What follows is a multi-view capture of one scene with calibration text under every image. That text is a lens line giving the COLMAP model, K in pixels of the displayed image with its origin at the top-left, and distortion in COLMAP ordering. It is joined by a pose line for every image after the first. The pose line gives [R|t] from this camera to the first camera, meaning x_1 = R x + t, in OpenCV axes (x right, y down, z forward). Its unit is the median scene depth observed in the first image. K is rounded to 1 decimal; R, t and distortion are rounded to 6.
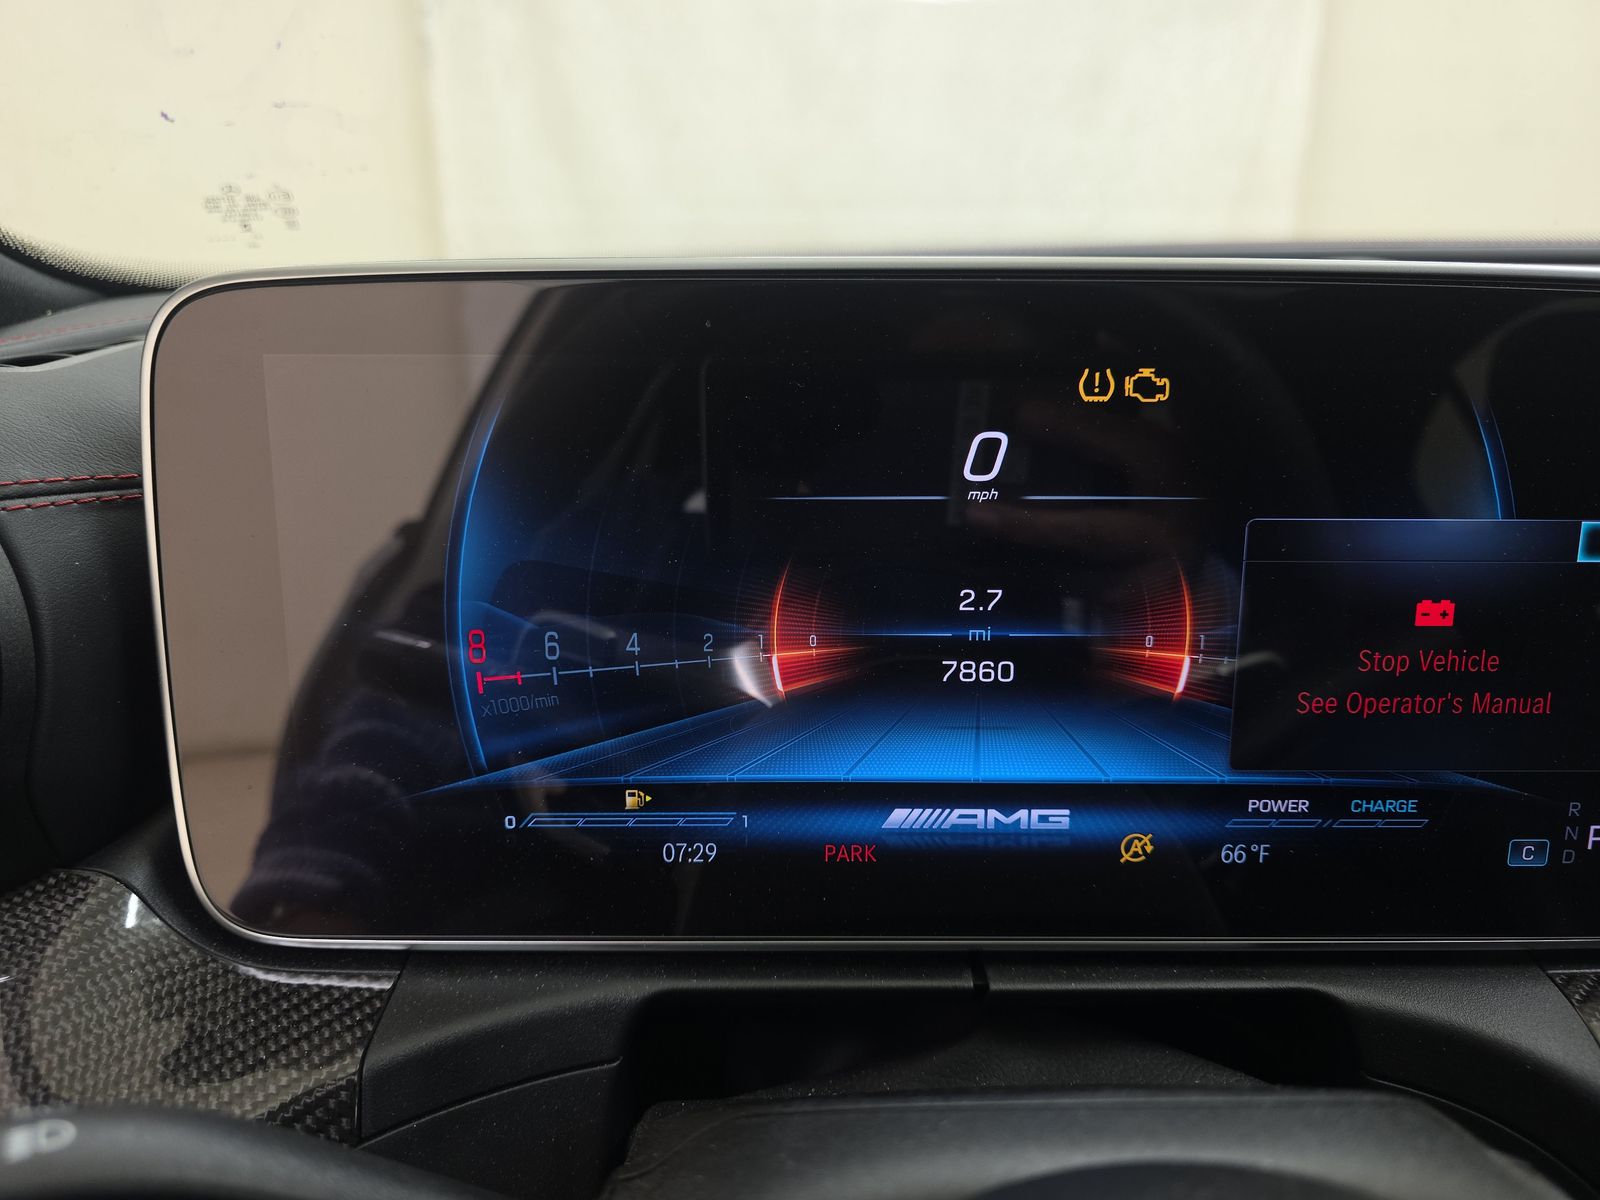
lens RADIAL K [[1079.4, 0, 798.2], [0, 1079.4, 604.4], [0, 0, 1]] dist [0.055557, -0.063790]
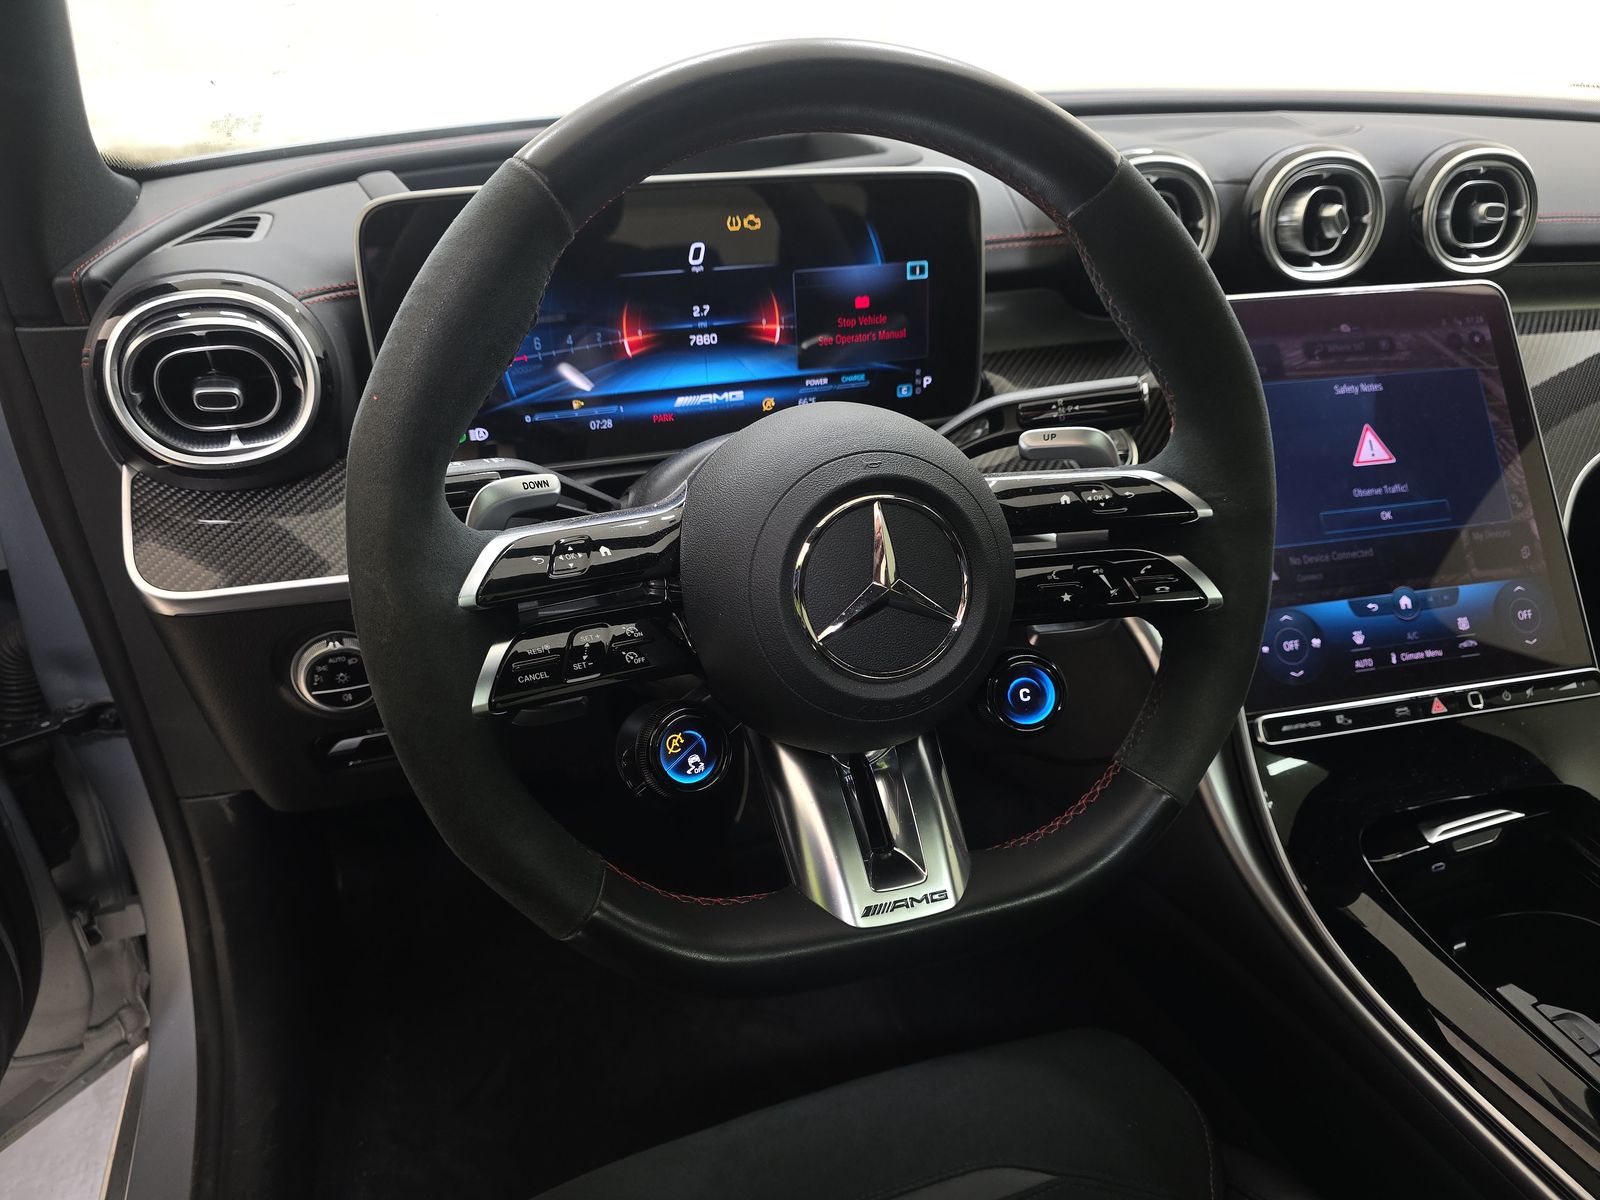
lens RADIAL K [[1079.4, 0, 798.2], [0, 1079.4, 604.4], [0, 0, 1]] dist [0.055557, -0.063790]
pose [[0.947398, -0.159672, 0.277383, -0.440101], [0.102379, 0.972320, 0.210028, 0.156247], [-0.303241, -0.170582, 0.937522, -1.615269]]
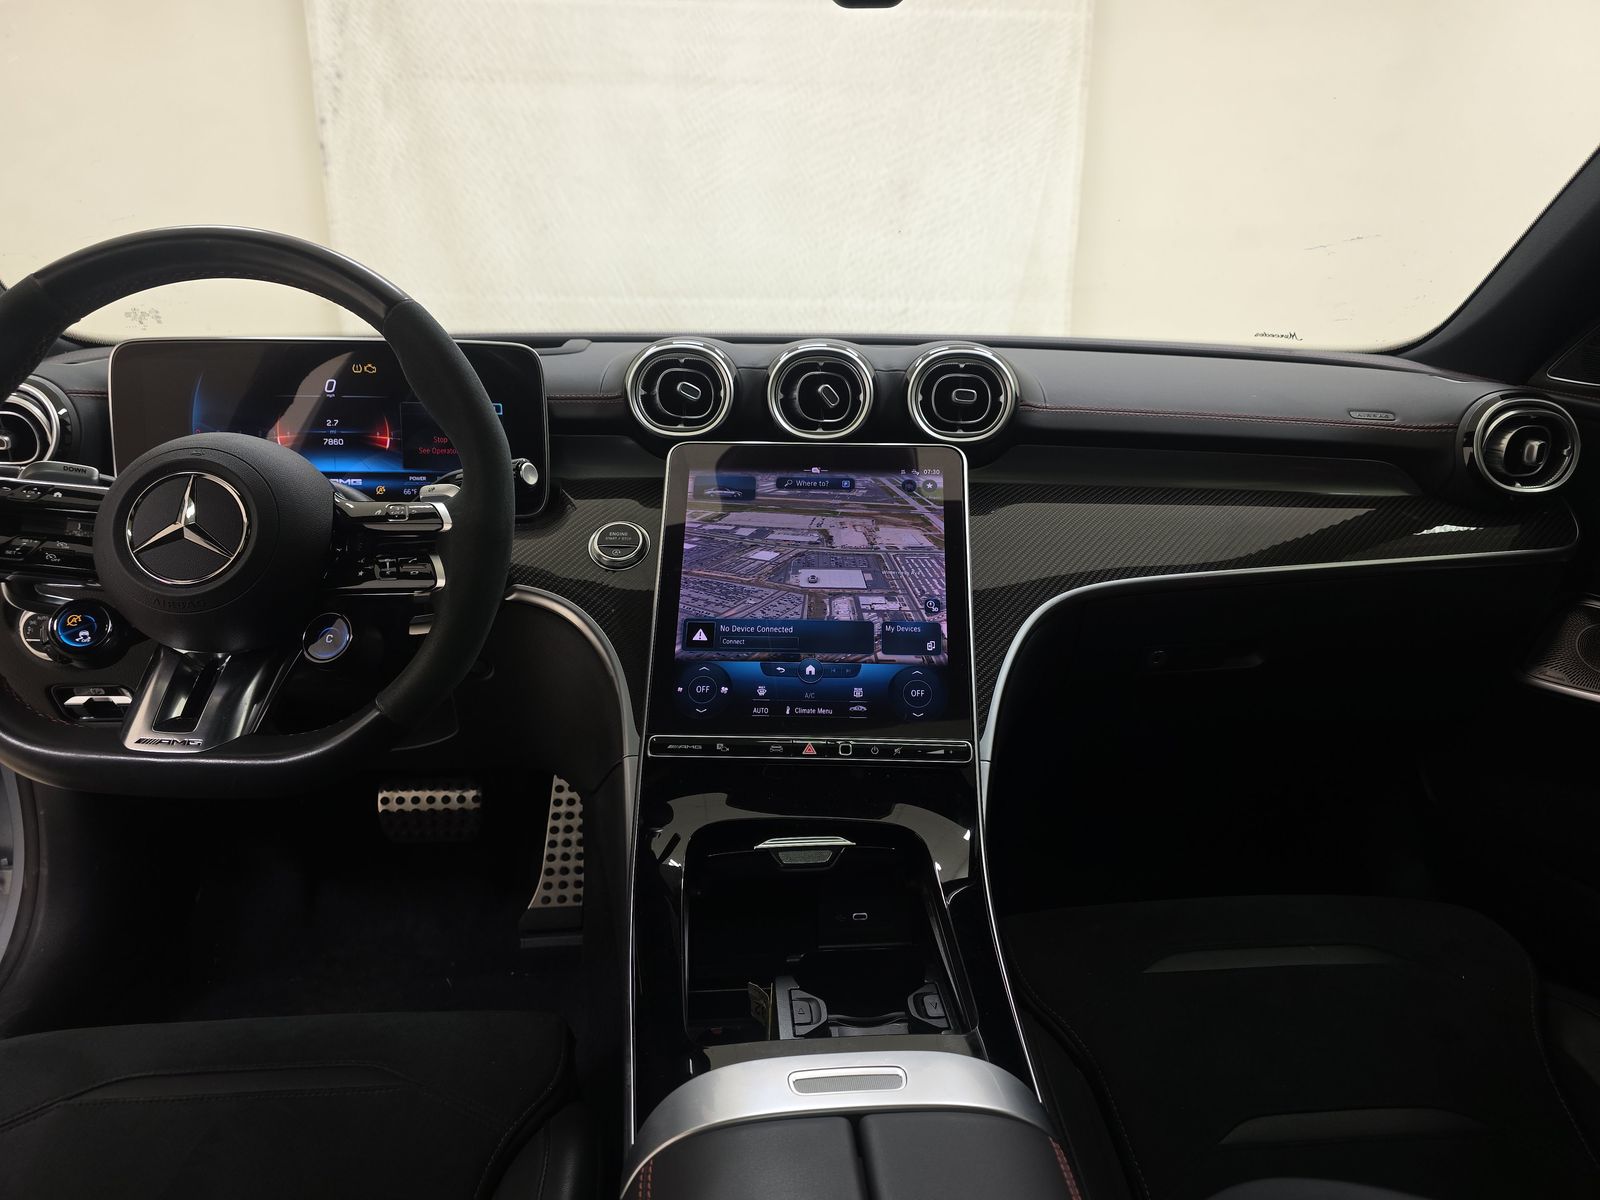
lens RADIAL K [[1069.4, 0, 800.0], [0, 1069.4, 600.0], [0, 0, 1]] dist [0.045437, -0.039615]
pose [[0.997256, -0.011369, 0.073145, 1.530235], [0.016133, 0.997763, -0.064872, 0.896628], [-0.072244, 0.065874, 0.995209, -2.901293]]
